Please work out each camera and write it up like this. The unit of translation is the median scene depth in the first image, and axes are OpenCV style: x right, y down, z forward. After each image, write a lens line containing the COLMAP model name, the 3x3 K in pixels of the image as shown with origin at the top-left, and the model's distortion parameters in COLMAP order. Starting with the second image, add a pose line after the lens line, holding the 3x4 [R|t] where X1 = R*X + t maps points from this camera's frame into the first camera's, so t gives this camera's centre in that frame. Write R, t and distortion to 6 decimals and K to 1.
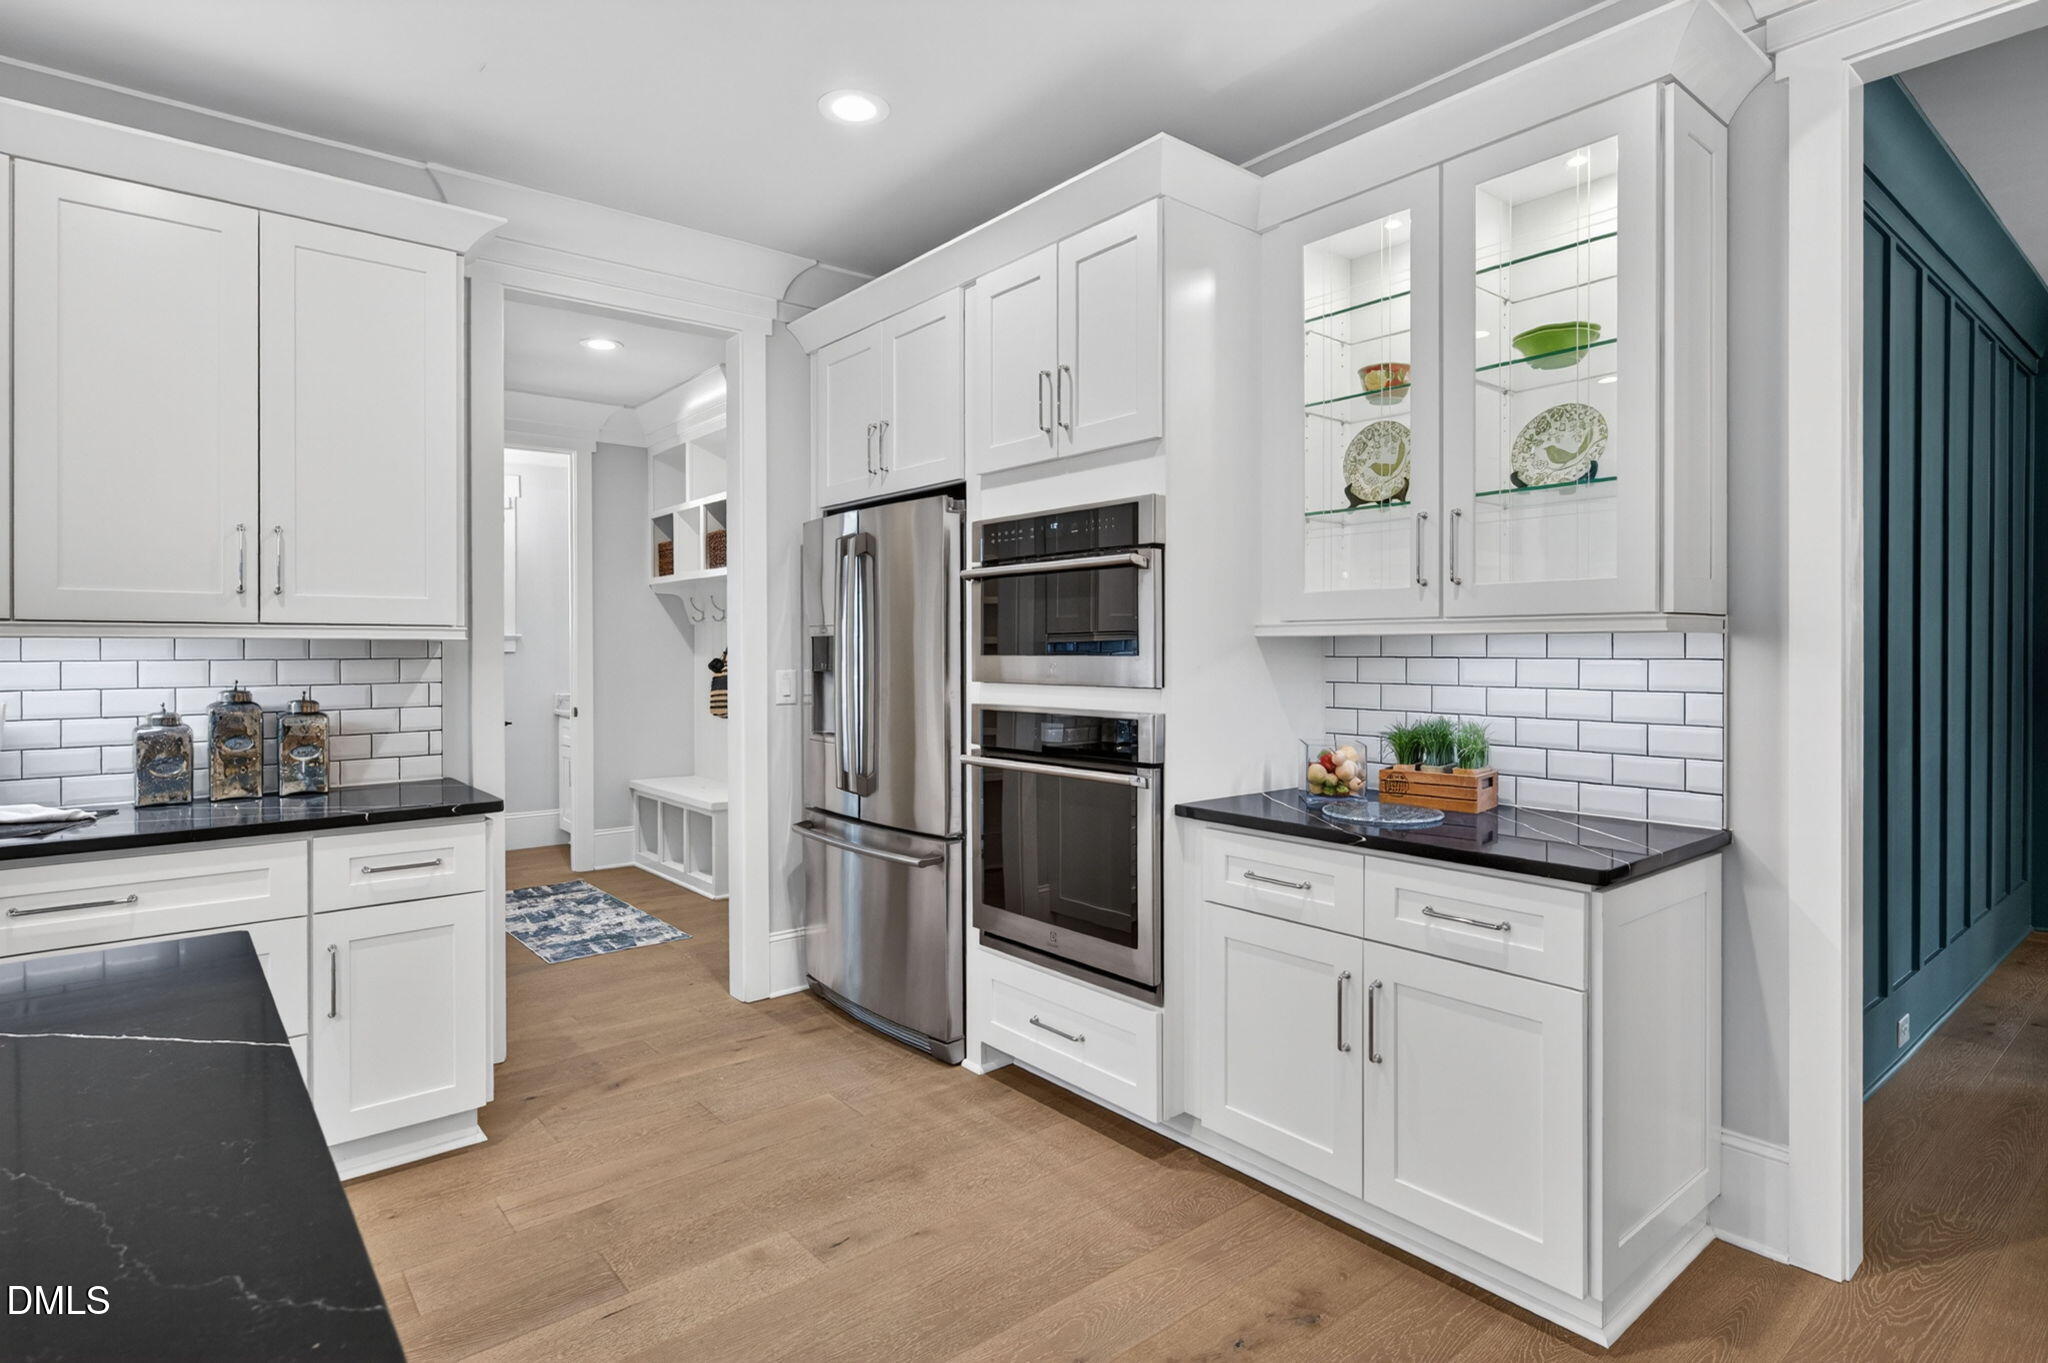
lens RADIAL K [[1039.9, 0, 1017.4], [0, 1039.9, 663.8], [0, 0, 1]] dist [0.004503, 0.000200]
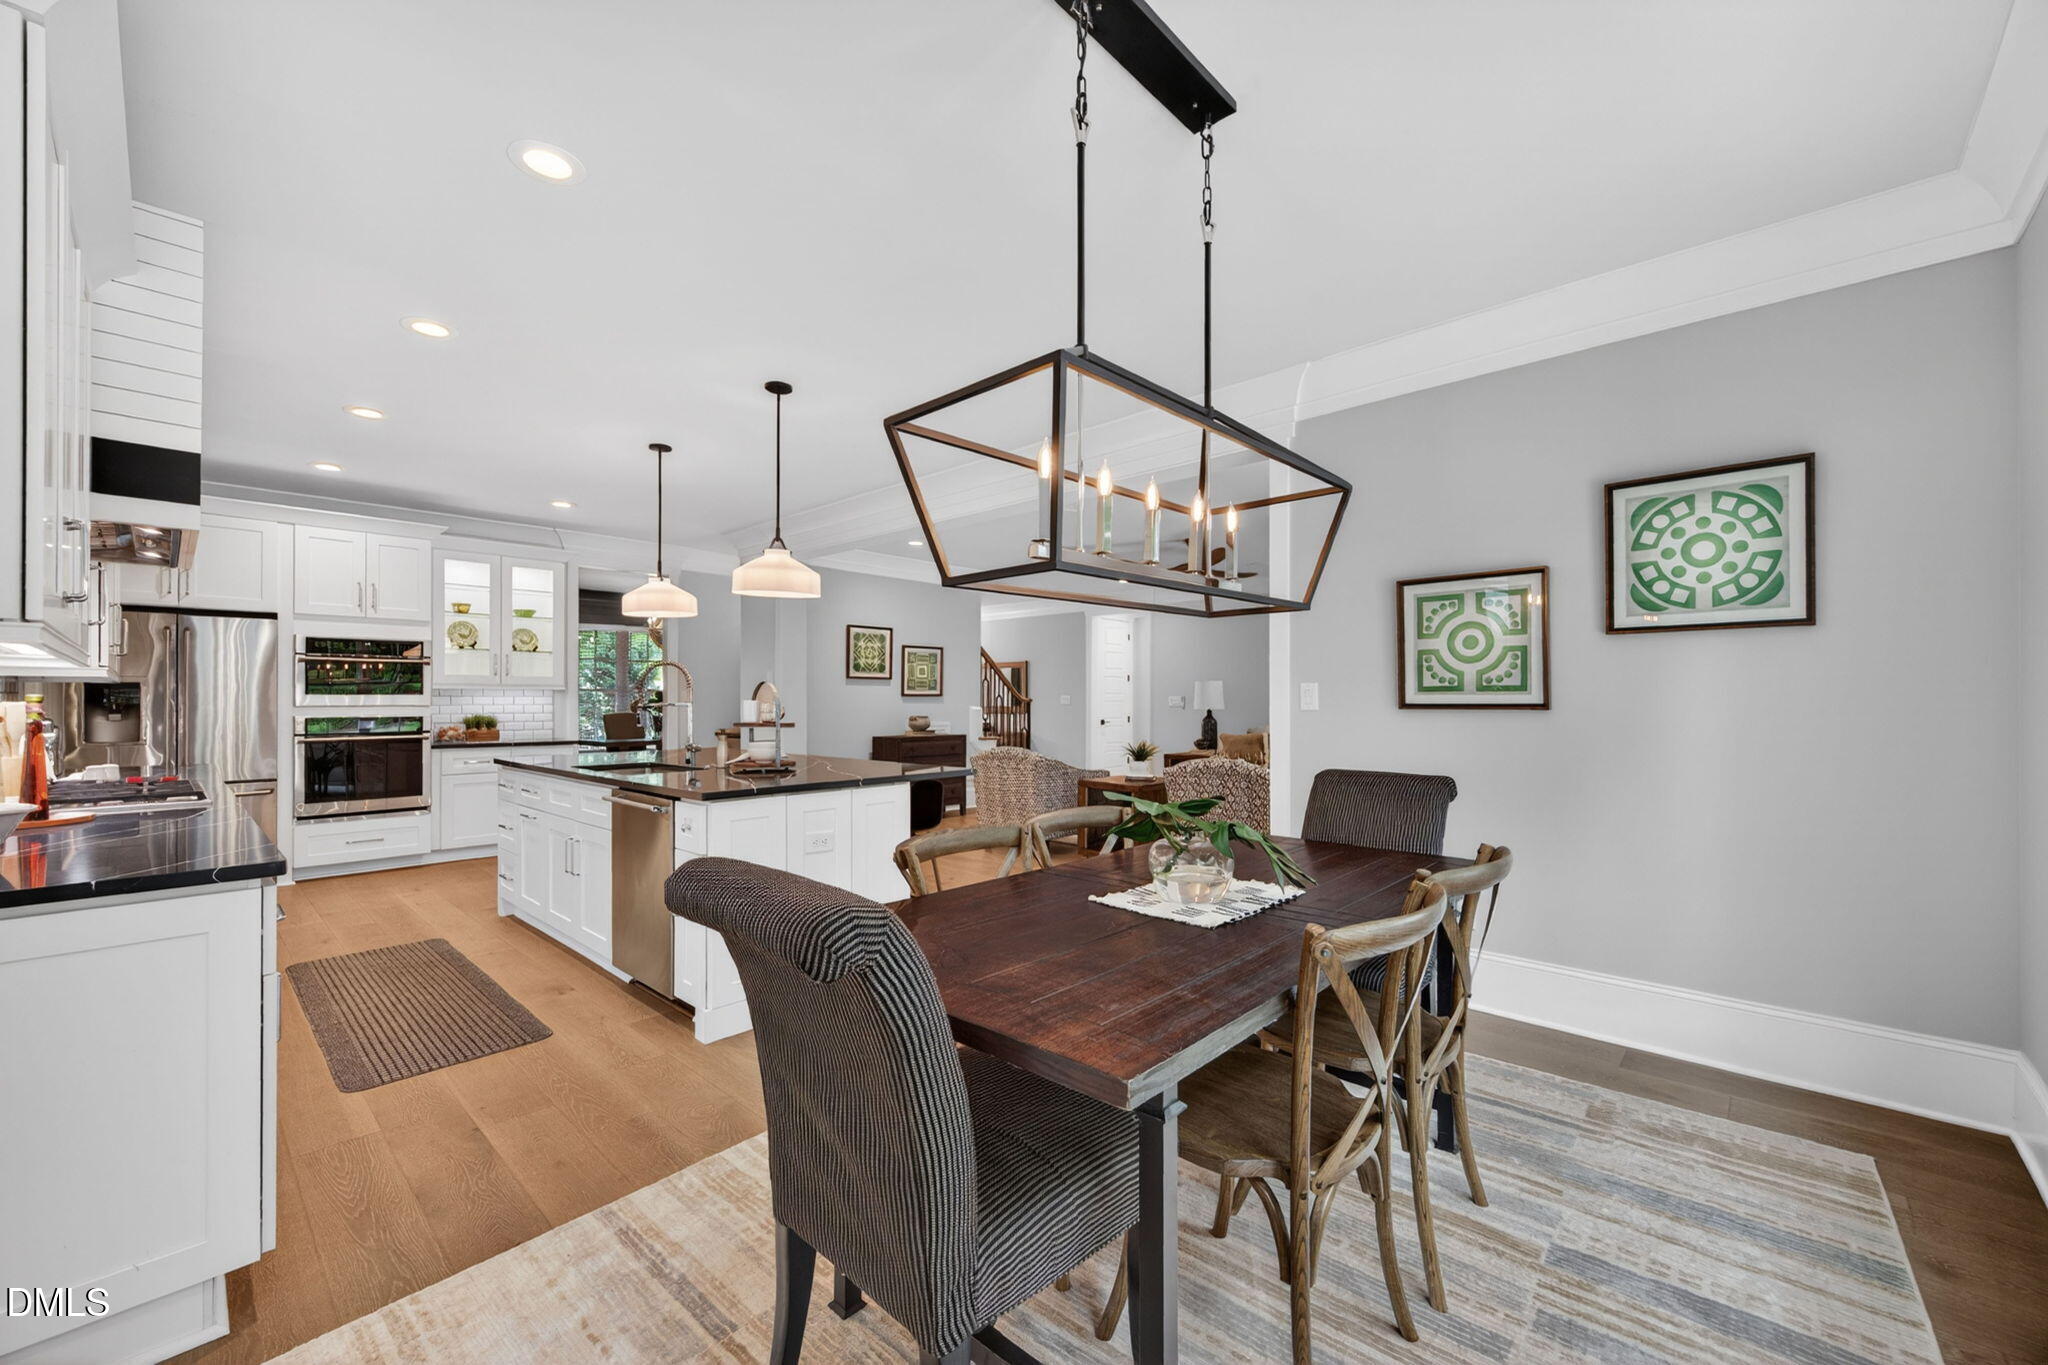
lens RADIAL K [[813.1, 0, 1053.6], [0, 813.1, 688.8], [0, 0, 1]] dist [0.000194, -0.000657]
pose [[-0.154808, 0.015831, 0.987818, -2.235001], [0.013469, 0.999812, -0.013913, 0.029162], [-0.987853, 0.011151, -0.154992, -0.365394]]
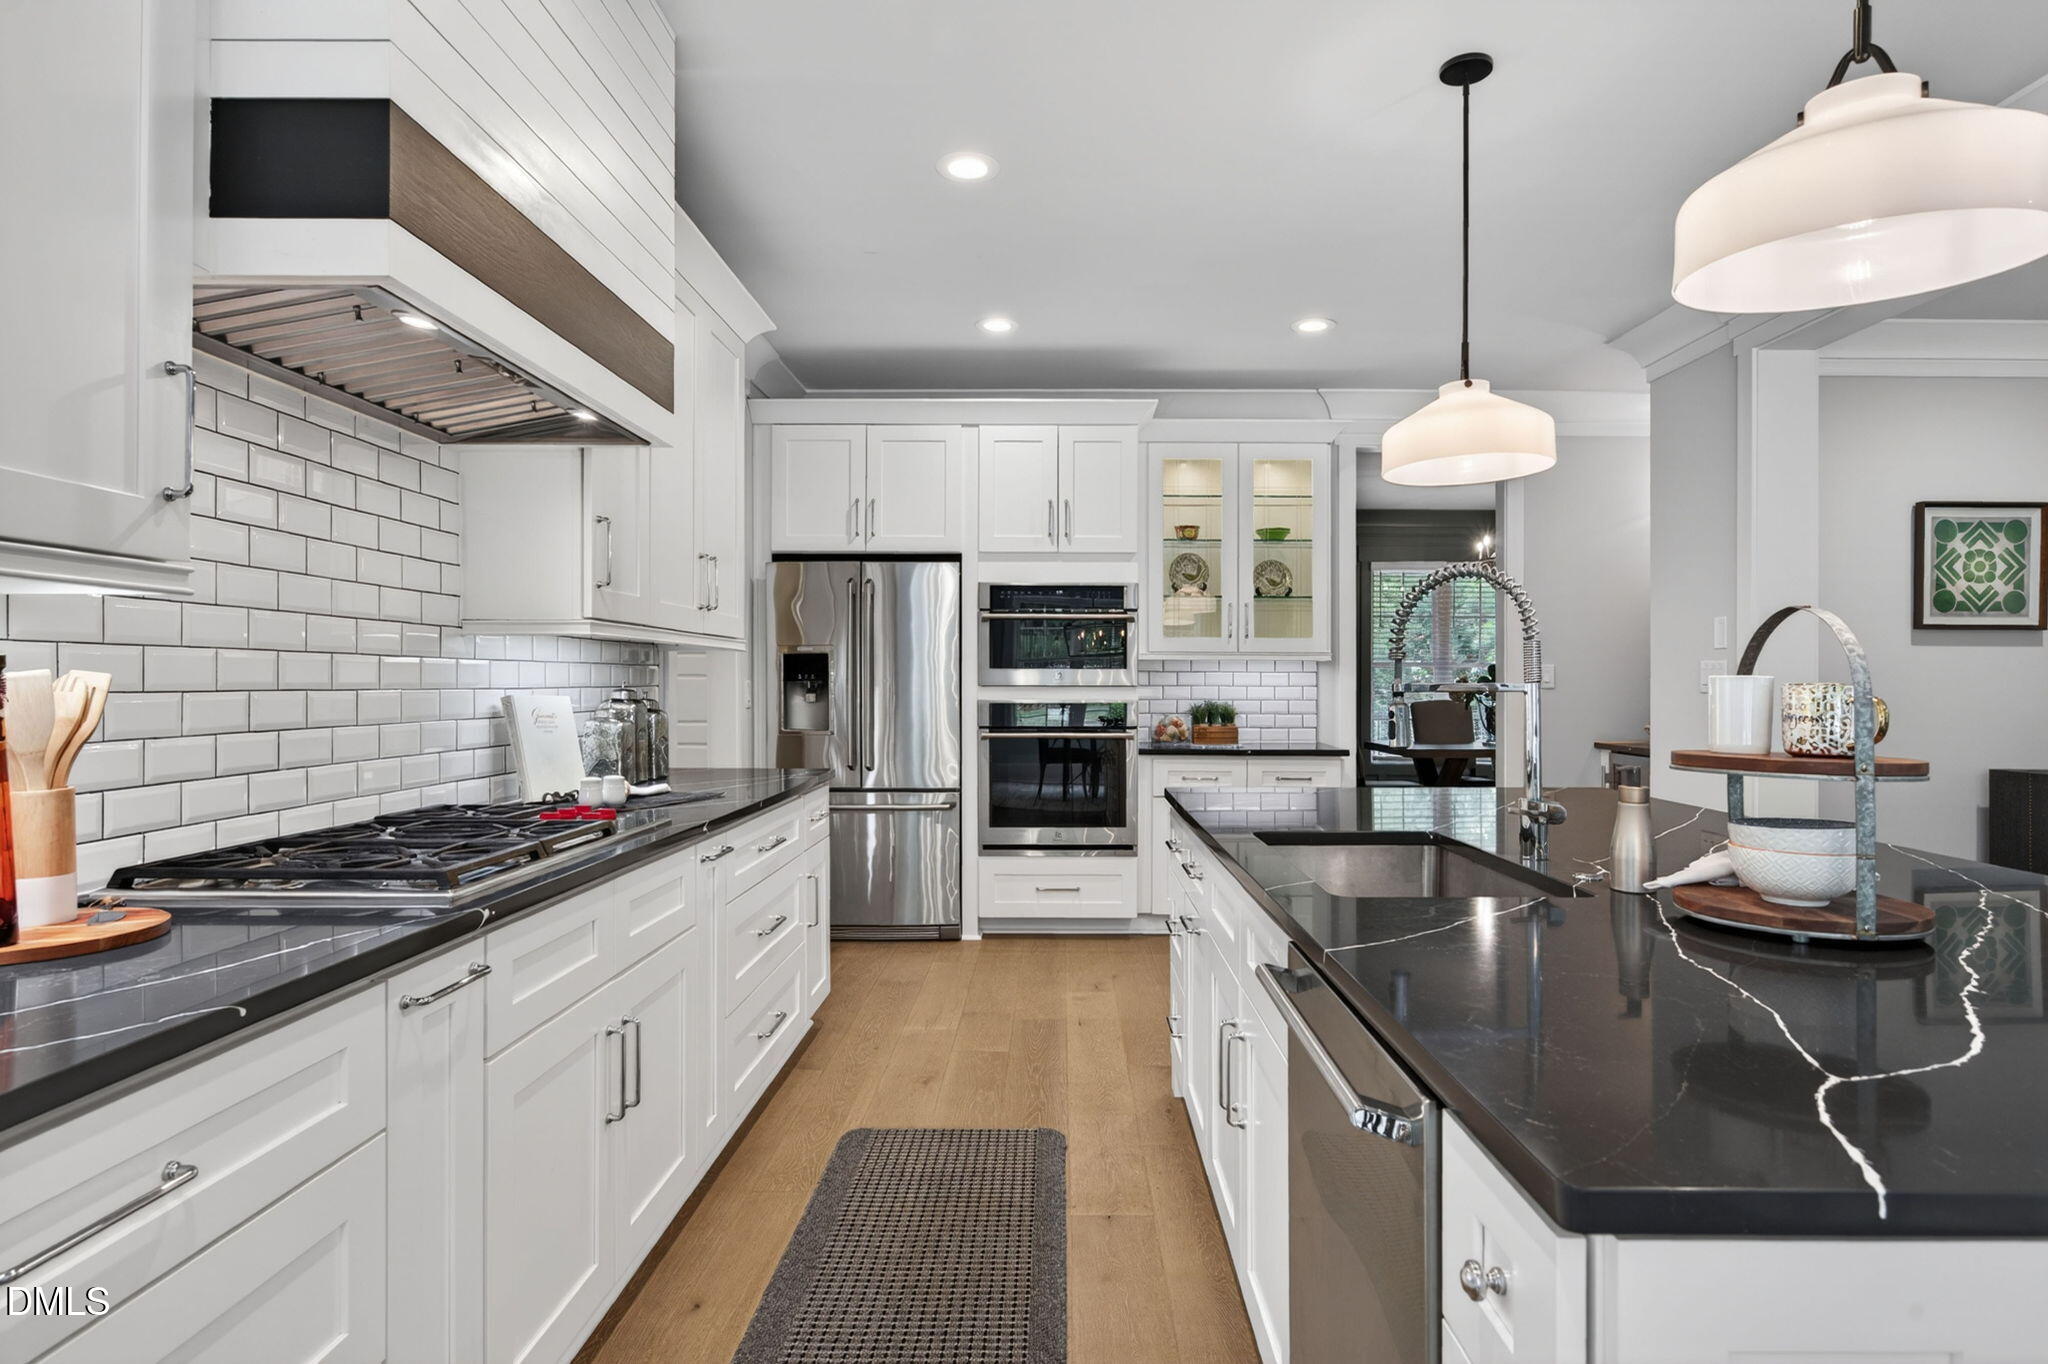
lens RADIAL K [[1150.1, 0, 1034.8], [0, 1150.1, 683.1], [0, 0, 1]] dist [0.000675, 0.003486]
pose [[0.636911, 0.002013, 0.770935, -1.460568], [0.005270, 0.999962, -0.006965, 0.028747], [-0.770919, 0.008499, 0.636876, -0.169207]]
